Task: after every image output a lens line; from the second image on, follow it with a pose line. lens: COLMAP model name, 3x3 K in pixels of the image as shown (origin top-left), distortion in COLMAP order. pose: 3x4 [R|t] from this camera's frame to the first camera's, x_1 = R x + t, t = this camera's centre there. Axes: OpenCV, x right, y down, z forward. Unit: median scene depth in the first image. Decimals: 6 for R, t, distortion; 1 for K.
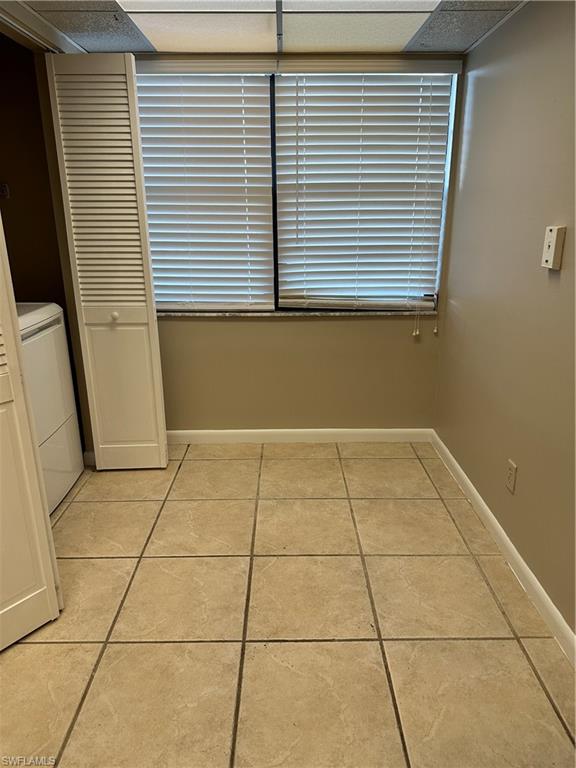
lens RADIAL K [[541.0, 0, 304.5], [0, 541.0, 389.7], [0, 0, 1]] dist [0.010058, -0.004057]
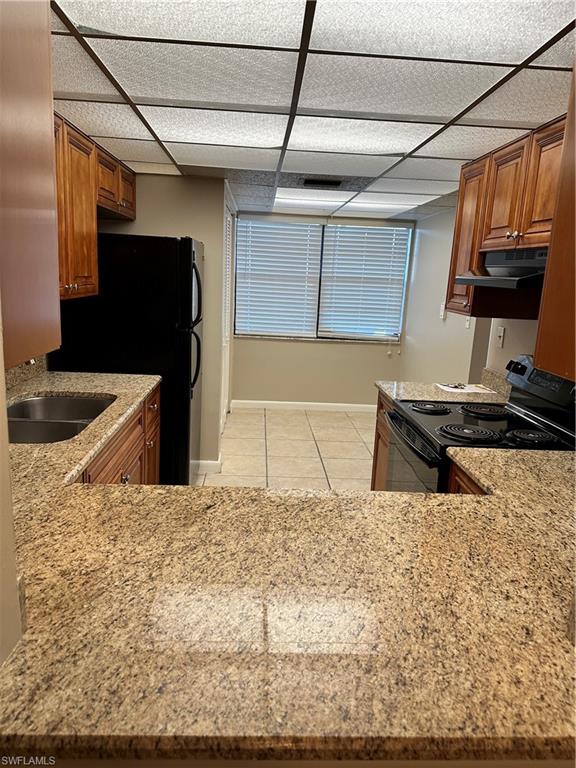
lens RADIAL K [[541.0, 0, 286.2], [0, 541.0, 385.1], [0, 0, 1]] dist [0.010058, -0.004057]
pose [[0.998371, 0.047146, 0.032150, -0.226071], [-0.042941, 0.991741, -0.120854, 0.269654], [-0.037582, 0.119277, 0.992149, -0.926880]]
